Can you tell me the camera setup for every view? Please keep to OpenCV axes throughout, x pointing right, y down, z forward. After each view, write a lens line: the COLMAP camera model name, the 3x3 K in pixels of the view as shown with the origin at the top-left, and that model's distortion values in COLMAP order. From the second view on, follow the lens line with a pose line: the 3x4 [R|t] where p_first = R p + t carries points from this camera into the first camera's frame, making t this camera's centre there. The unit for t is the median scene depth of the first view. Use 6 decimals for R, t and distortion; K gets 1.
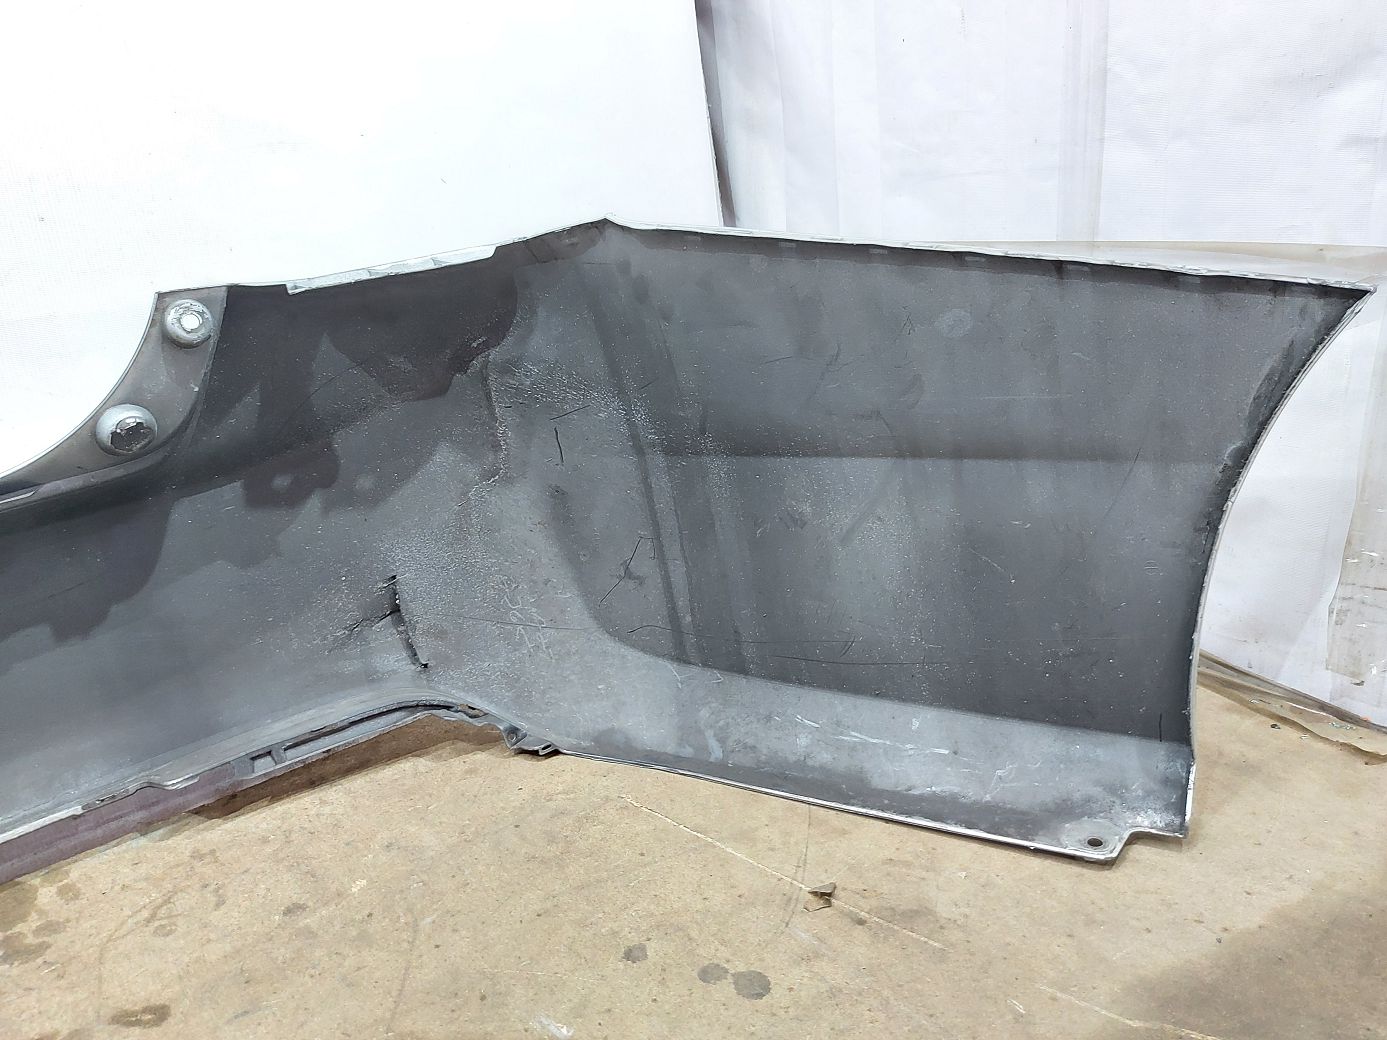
lens RADIAL K [[997.9, 0, 683.2], [0, 997.9, 531.6], [0, 0, 1]] dist [0.049910, -0.074819]
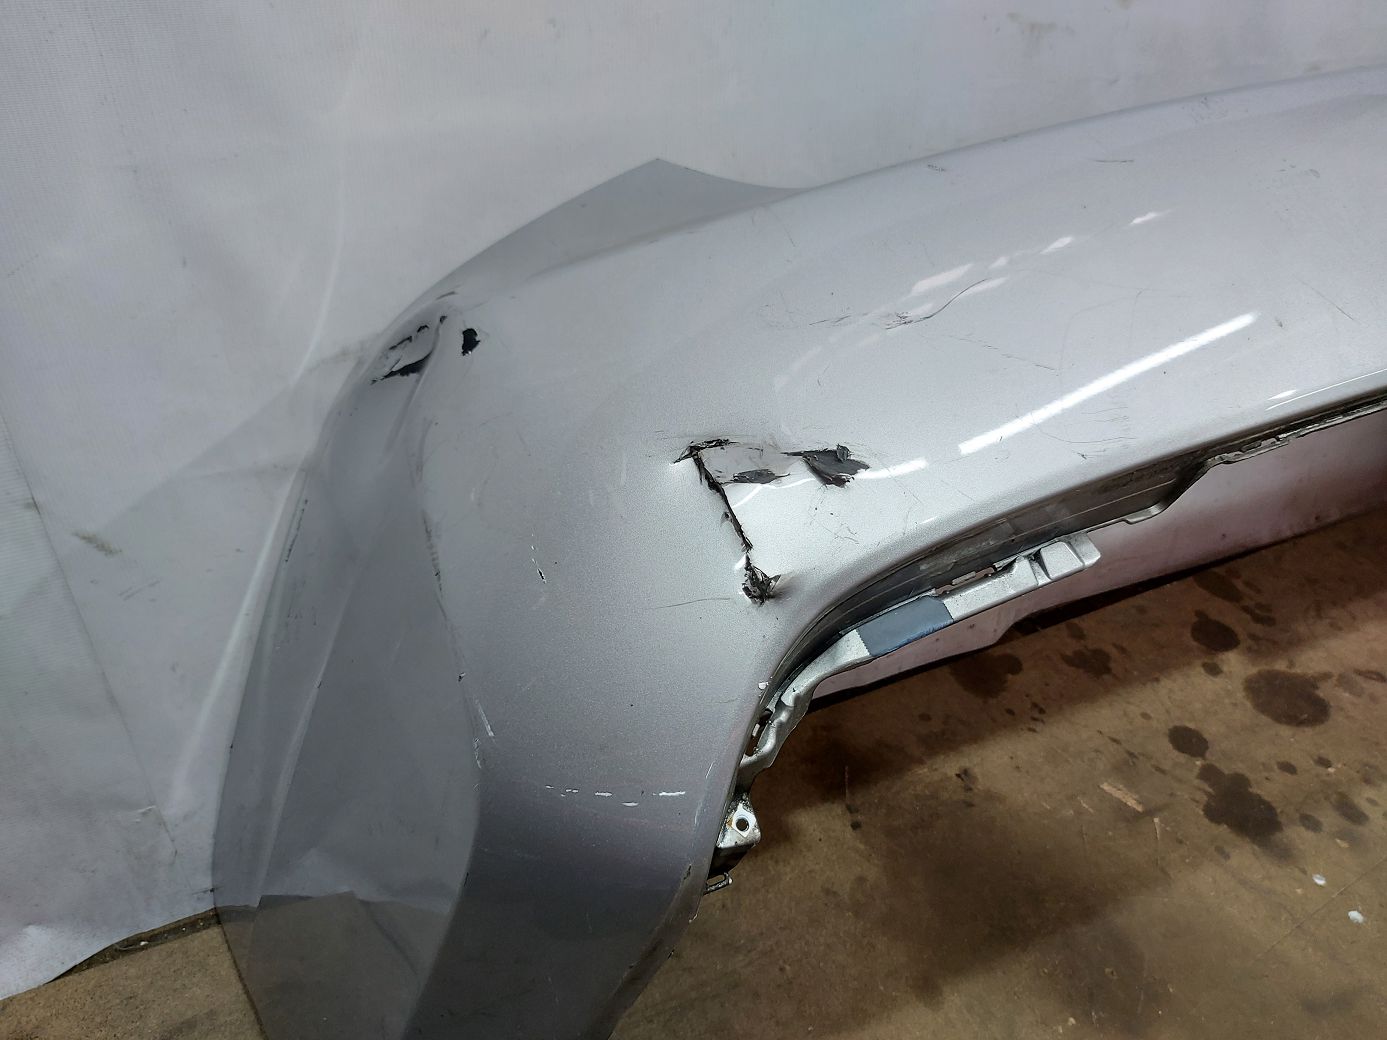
lens RADIAL K [[997.9, 0, 673.7], [0, 997.9, 526.7], [0, 0, 1]] dist [0.049910, -0.074819]
pose [[0.960992, 0.247432, -0.123577, -1.281448], [-0.185526, 0.908078, 0.375465, -0.198691], [0.205120, -0.337893, 0.918561, -0.743713]]
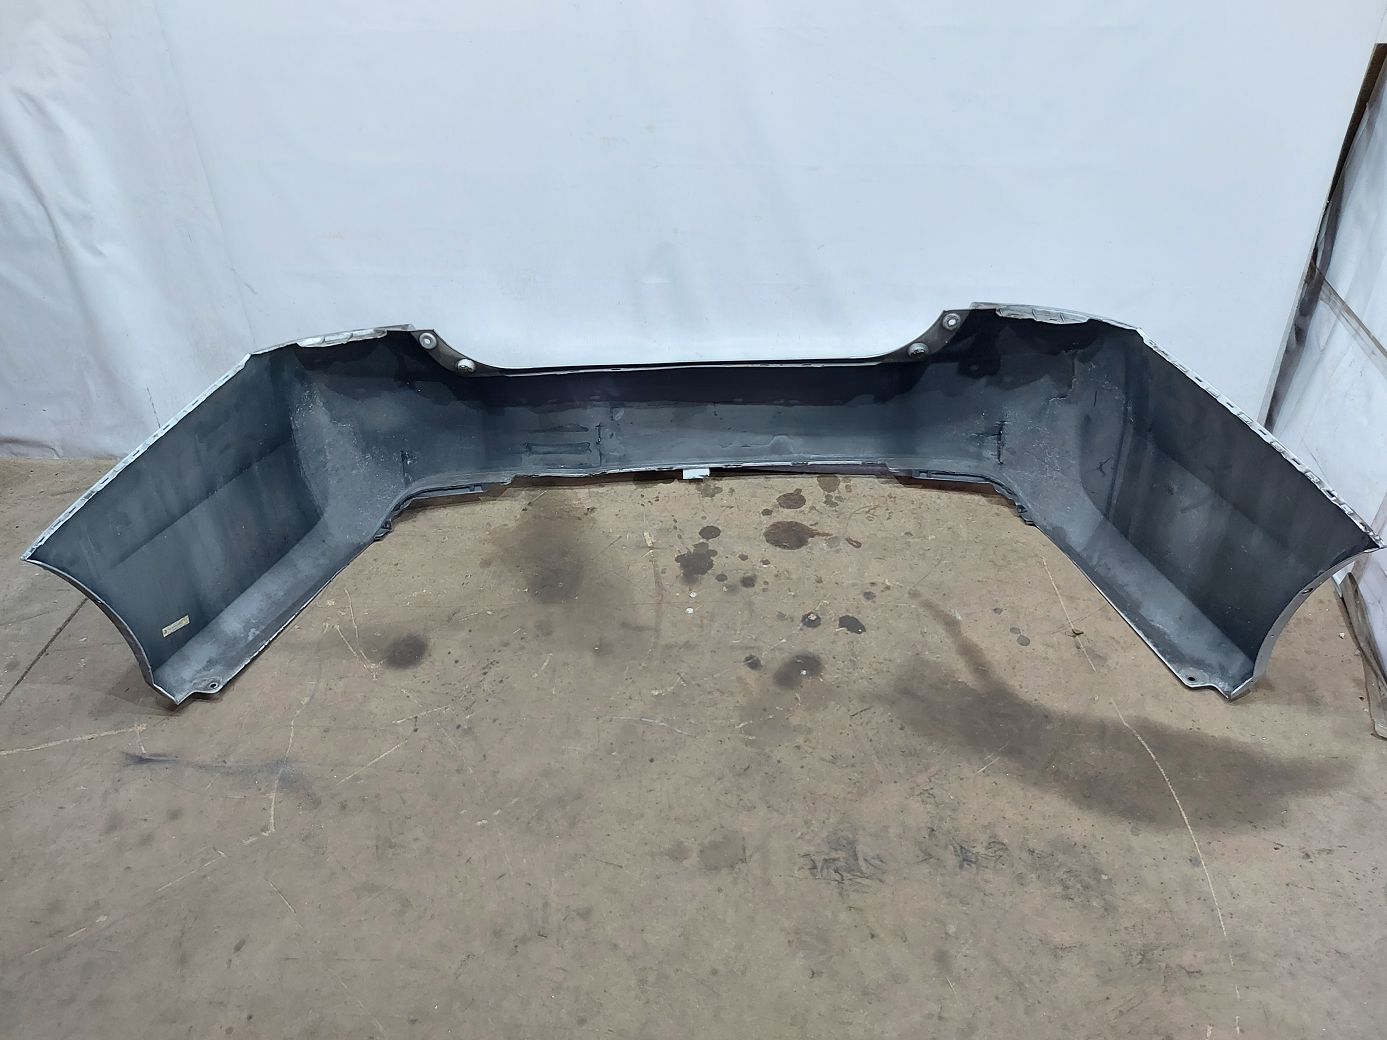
lens RADIAL K [[1000.8, 0, 703.0], [0, 1000.8, 521.6], [0, 0, 1]] dist [0.056404, -0.081156]
pose [[0.691457, 0.488173, -0.532517, 0.605443], [-0.227702, 0.846833, 0.480651, -0.761646], [0.685594, -0.211094, 0.696706, -1.173260]]
